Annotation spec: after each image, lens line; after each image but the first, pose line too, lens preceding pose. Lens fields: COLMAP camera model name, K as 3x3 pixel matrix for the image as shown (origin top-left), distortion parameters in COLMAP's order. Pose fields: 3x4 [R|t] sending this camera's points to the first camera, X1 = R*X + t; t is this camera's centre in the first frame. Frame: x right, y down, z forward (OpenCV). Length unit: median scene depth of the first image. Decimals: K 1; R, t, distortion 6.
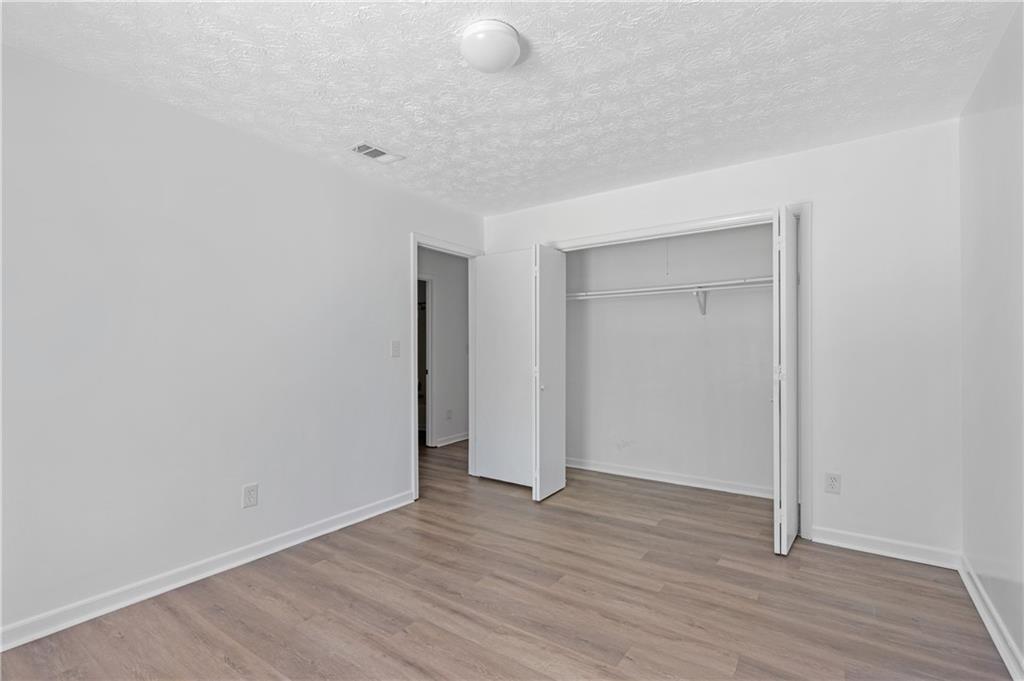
lens RADIAL K [[467.0, 0, 519.4], [0, 467.0, 345.0], [0, 0, 1]] dist [0.001228, 0.000010]
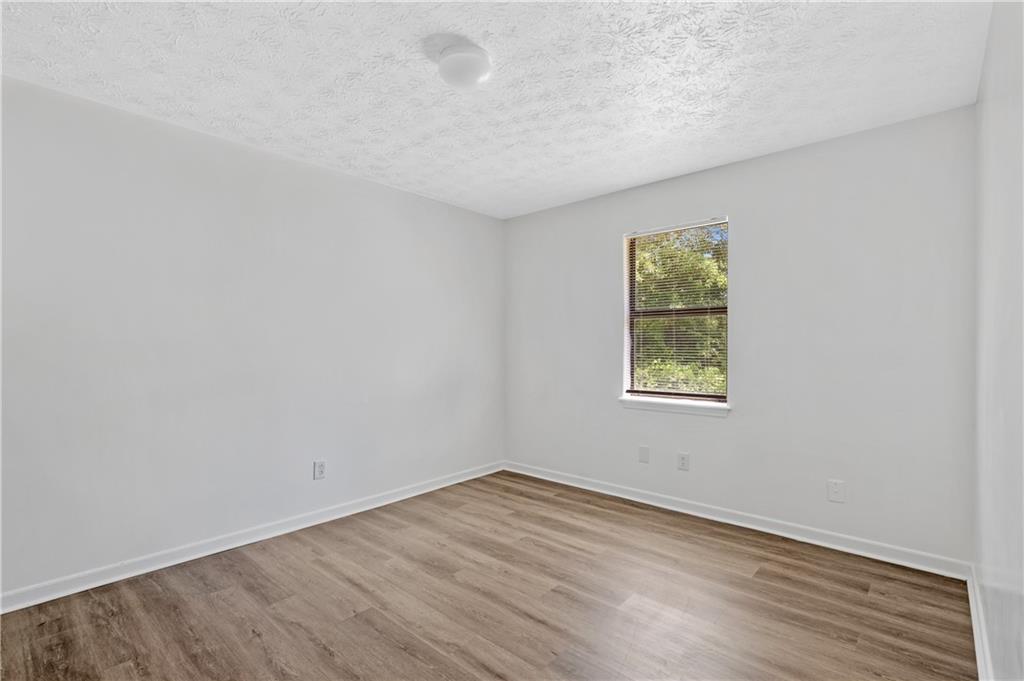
lens RADIAL K [[467.0, 0, 519.4], [0, 467.0, 345.0], [0, 0, 1]] dist [0.001228, 0.000010]
pose [[-0.992886, 0.006941, 0.118870, -0.293445], [0.006521, 0.999971, -0.003918, 0.008026], [-0.118894, -0.003115, -0.992902, 1.948417]]
